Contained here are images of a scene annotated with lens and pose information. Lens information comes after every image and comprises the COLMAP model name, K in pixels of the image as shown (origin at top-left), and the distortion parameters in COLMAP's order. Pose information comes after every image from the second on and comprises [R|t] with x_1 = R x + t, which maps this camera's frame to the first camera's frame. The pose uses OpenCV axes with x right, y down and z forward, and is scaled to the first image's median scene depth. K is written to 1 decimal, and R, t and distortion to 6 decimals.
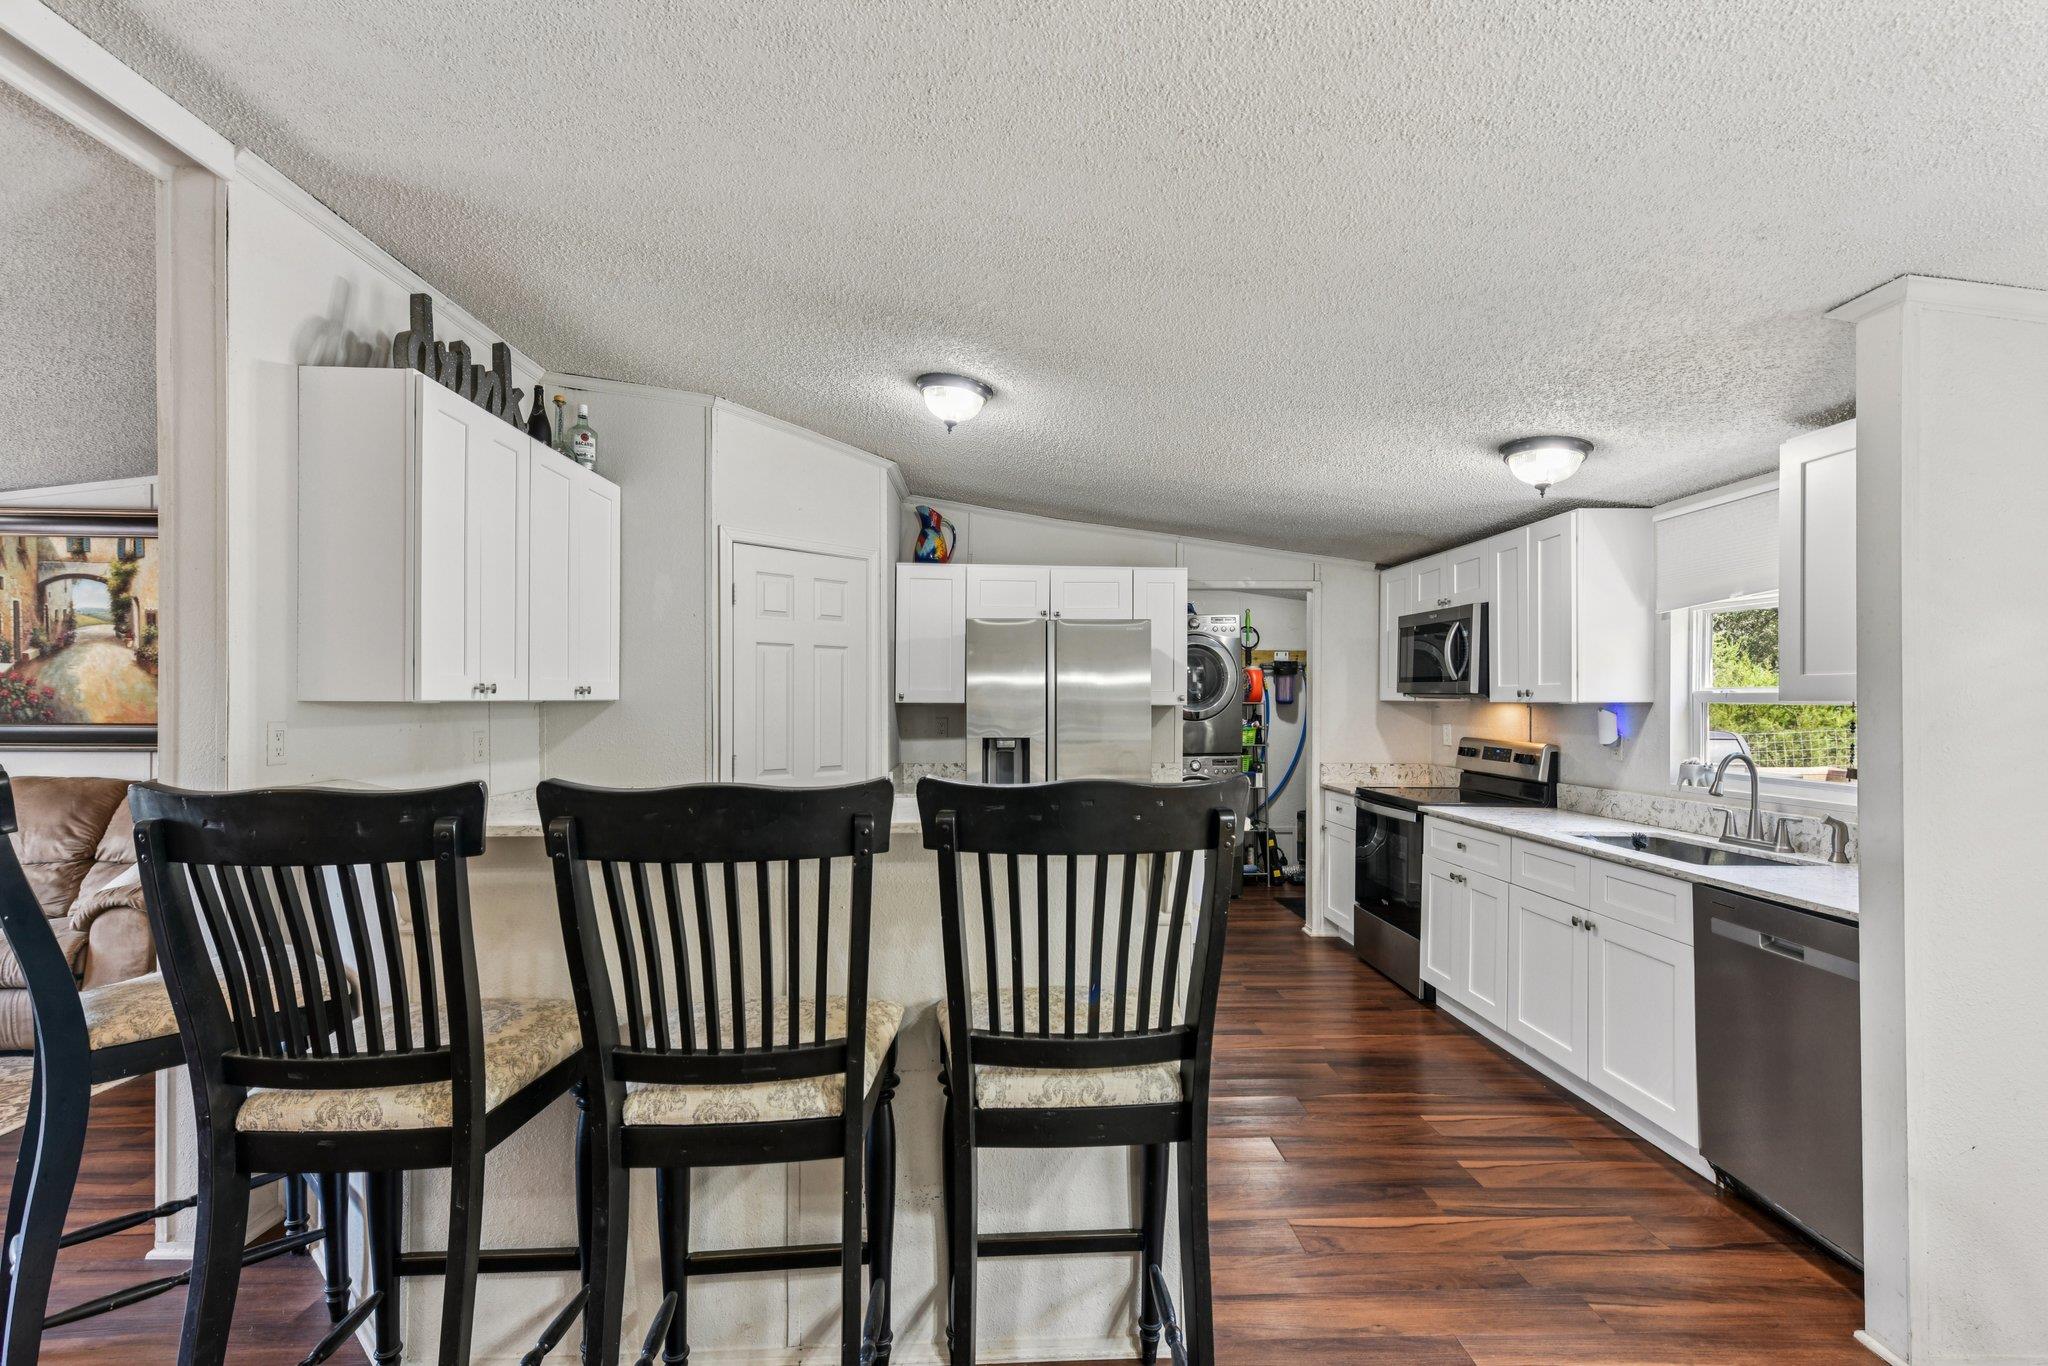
lens RADIAL K [[942.1, 0, 1023.0], [0, 942.1, 700.2], [0, 0, 1]] dist [0.024760, -0.000308]
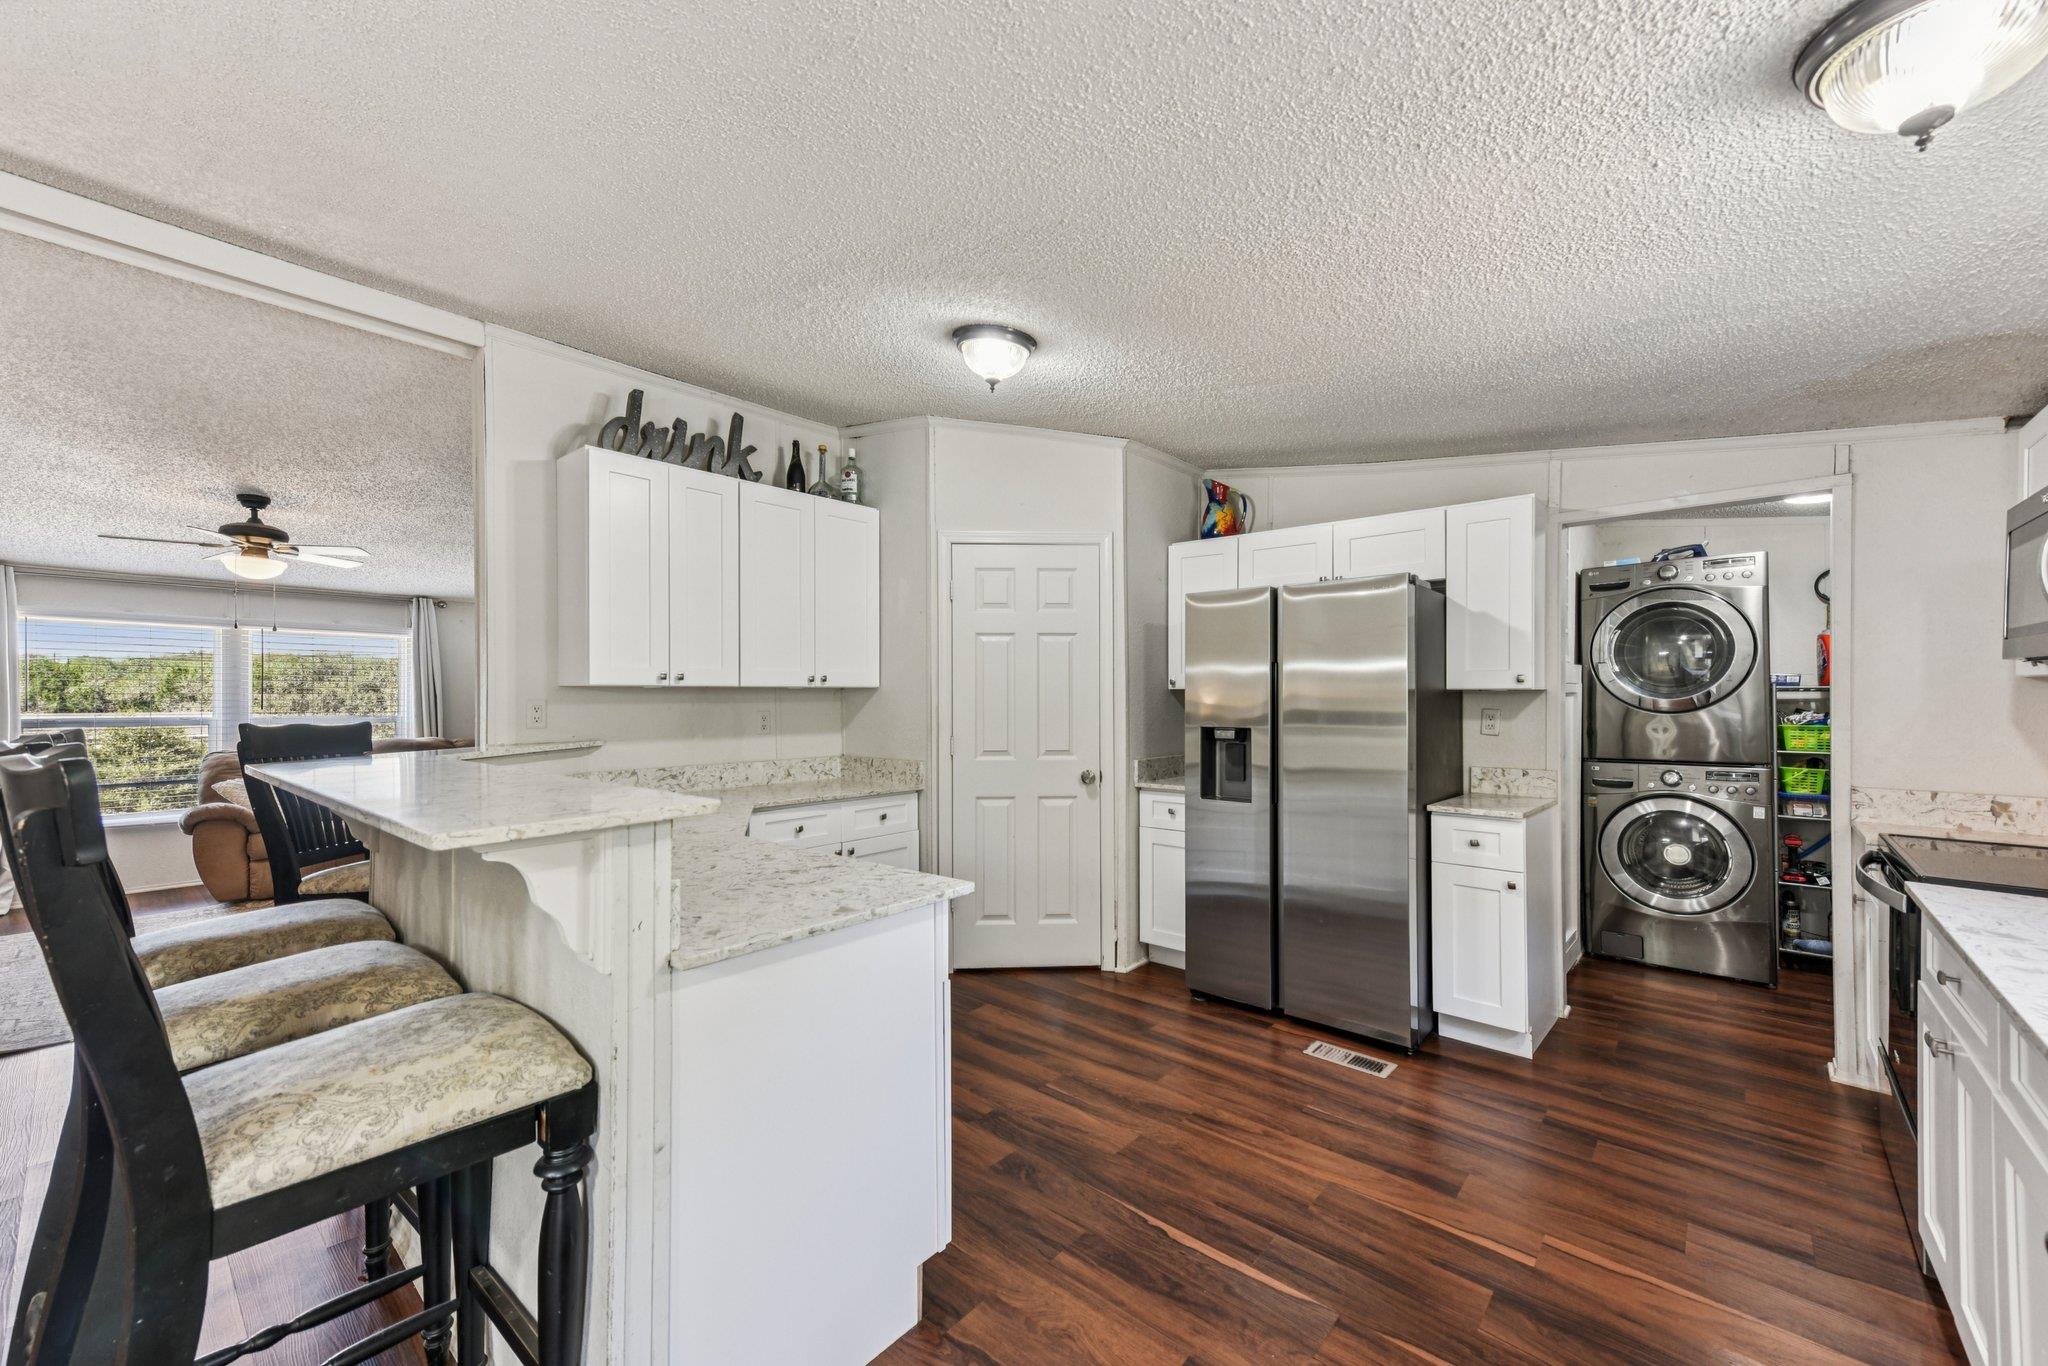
lens RADIAL K [[802.8, 0, 1026.2], [0, 802.8, 694.2], [0, 0, 1]] dist [0.032437, 0.000934]
pose [[0.721556, -0.005894, -0.692331, 0.405825], [0.003634, 0.999982, -0.004725, 0.014020], [0.692346, 0.000893, 0.721565, 0.375915]]
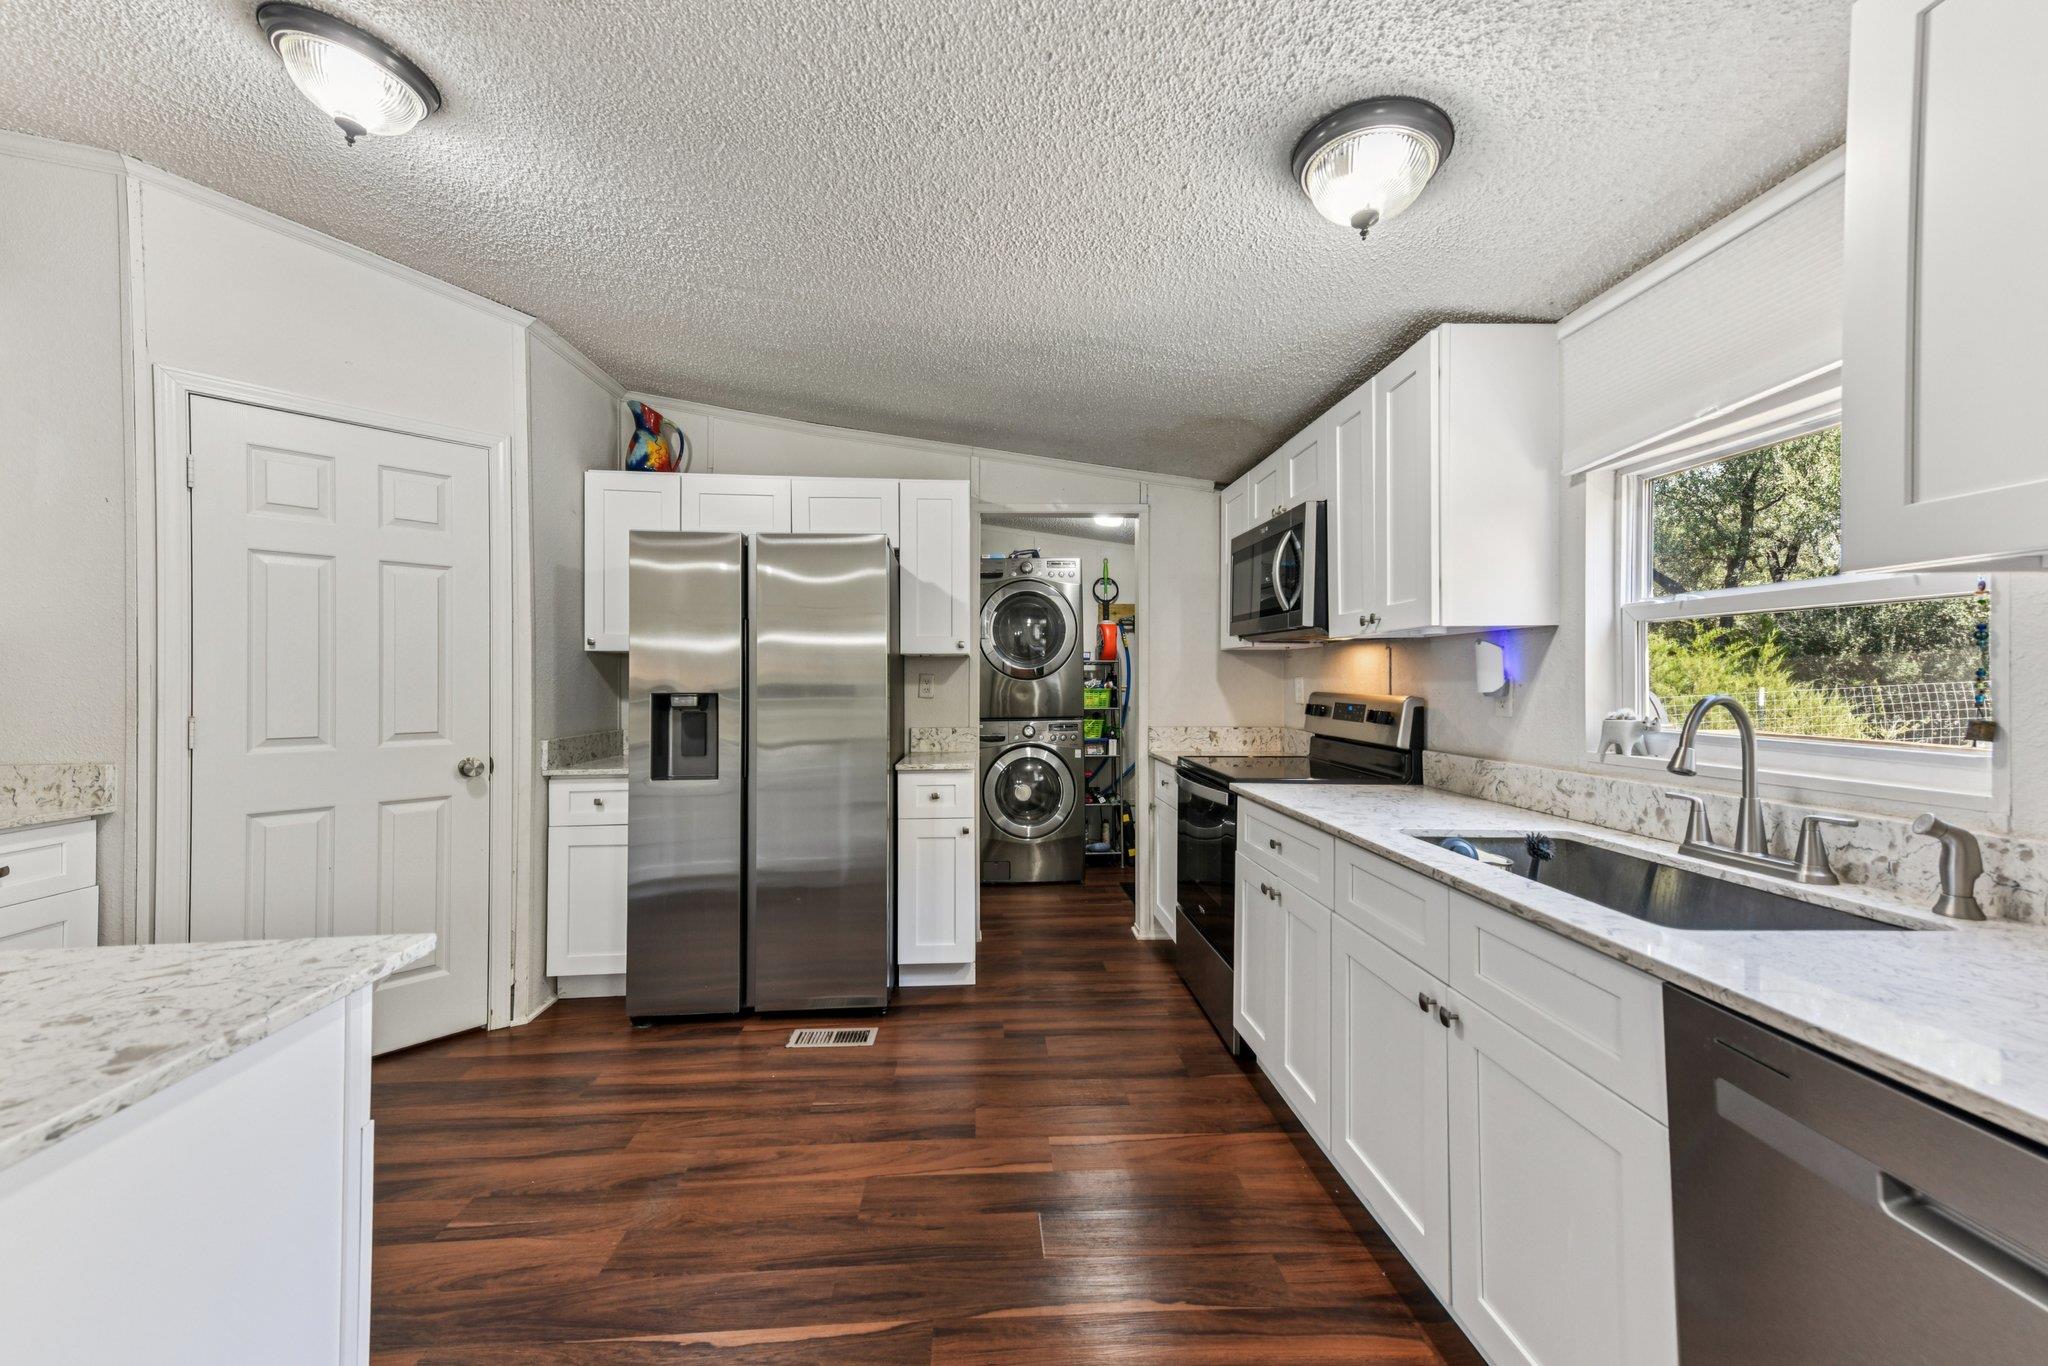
lens RADIAL K [[802.8, 0, 1021.5], [0, 802.8, 675.7], [0, 0, 1]] dist [0.032437, 0.000934]
pose [[0.999943, -0.003732, 0.010048, 0.265670], [0.003788, 0.999977, -0.005559, 0.034806], [-0.010027, 0.005596, 0.999934, 0.410363]]
